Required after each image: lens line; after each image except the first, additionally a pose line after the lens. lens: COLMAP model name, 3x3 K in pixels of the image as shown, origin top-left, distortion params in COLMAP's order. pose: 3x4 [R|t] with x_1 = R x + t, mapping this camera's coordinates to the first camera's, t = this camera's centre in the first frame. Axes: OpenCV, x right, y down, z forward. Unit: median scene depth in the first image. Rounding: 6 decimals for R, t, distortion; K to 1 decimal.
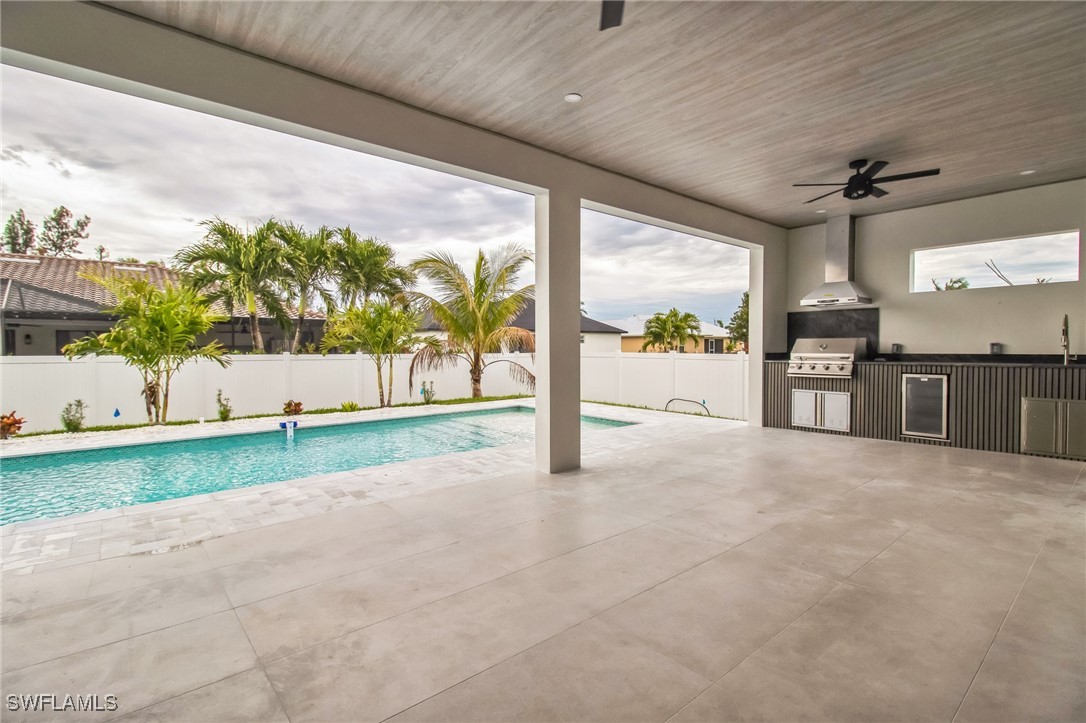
lens RADIAL K [[500.1, 0, 548.8], [0, 500.1, 359.1], [0, 0, 1]] dist [0.011294, -0.003091]
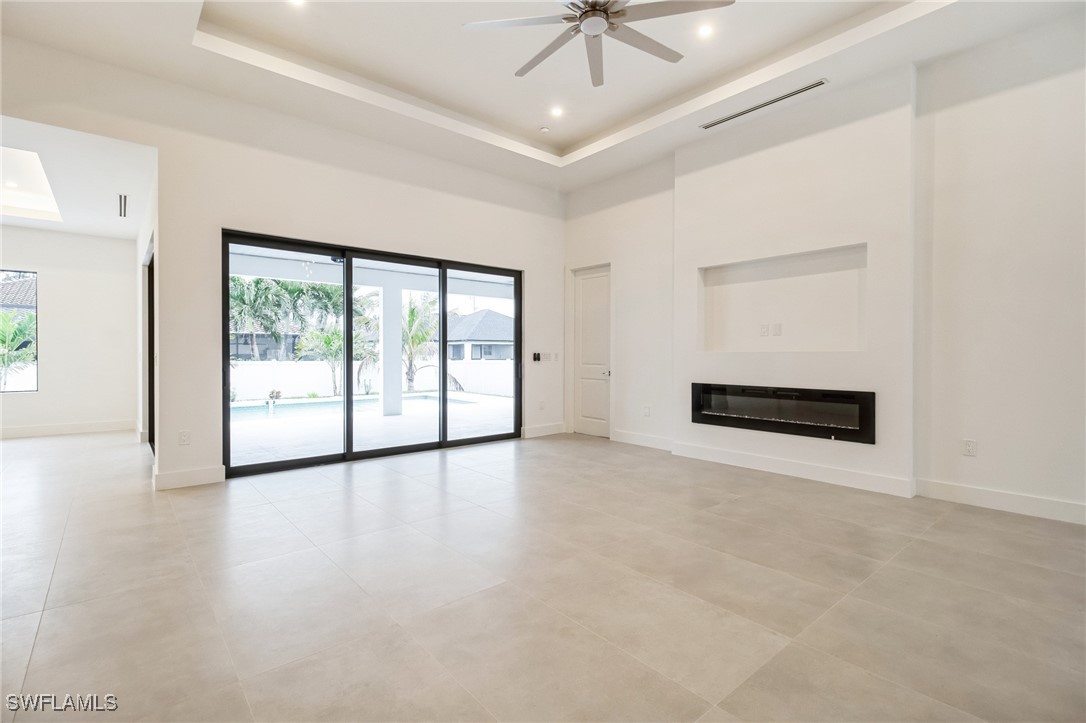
lens RADIAL K [[500.1, 0, 544.7], [0, 500.1, 353.6], [0, 0, 1]] dist [0.011294, -0.003091]
pose [[0.999958, 0.000322, -0.009113, 0.242249], [-0.000535, 0.999727, -0.023380, 0.002154], [0.009103, 0.023384, 0.999685, -0.395081]]
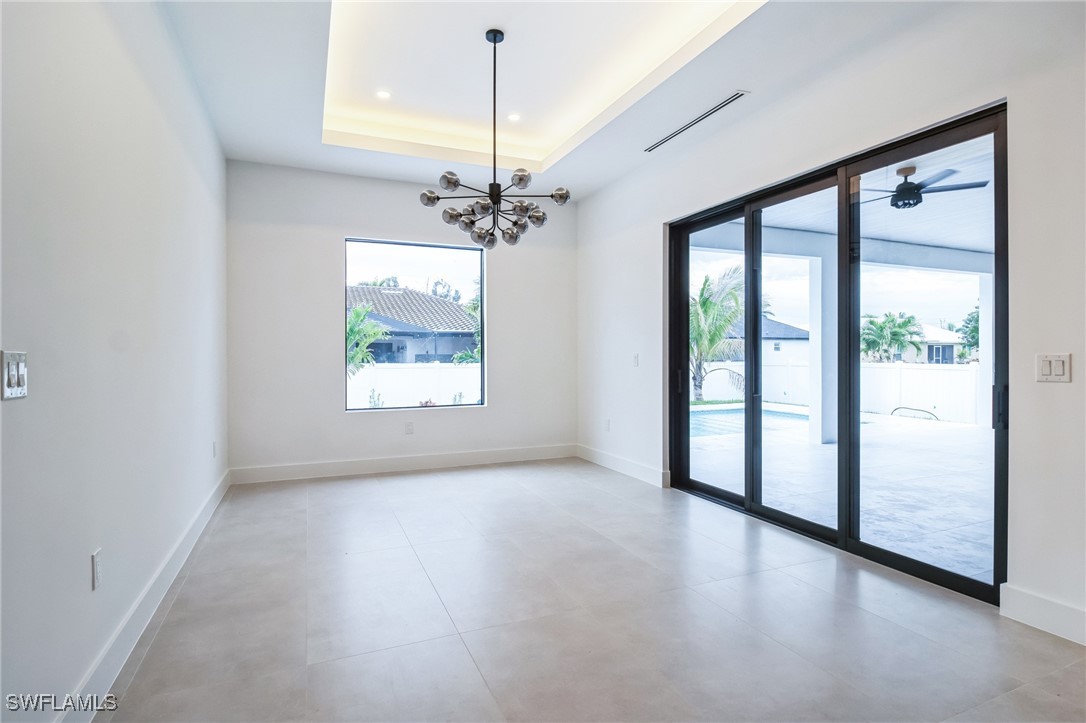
lens RADIAL K [[554.8, 0, 553.2], [0, 554.8, 360.9], [0, 0, 1]] dist [-0.000242, -0.003677]
pose [[0.958176, 0.006608, -0.286104, -0.100312], [-0.009028, 0.999934, -0.007143, -0.002752], [0.286038, 0.009427, 0.958172, -0.287509]]
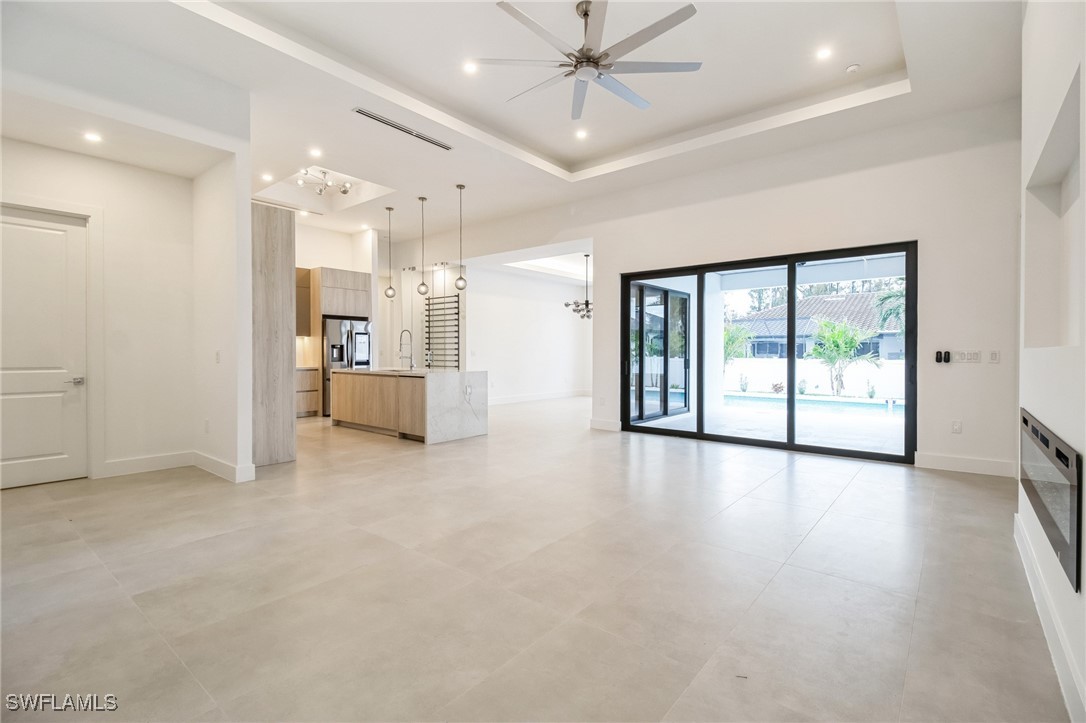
lens RADIAL K [[500.1, 0, 563.6], [0, 500.1, 357.5], [0, 0, 1]] dist [0.011294, -0.003091]
pose [[0.186094, 0.009183, -0.982489, 0.519942], [-0.025354, 0.999668, 0.004541, -0.000740], [0.982205, 0.024065, 0.186265, -0.230390]]
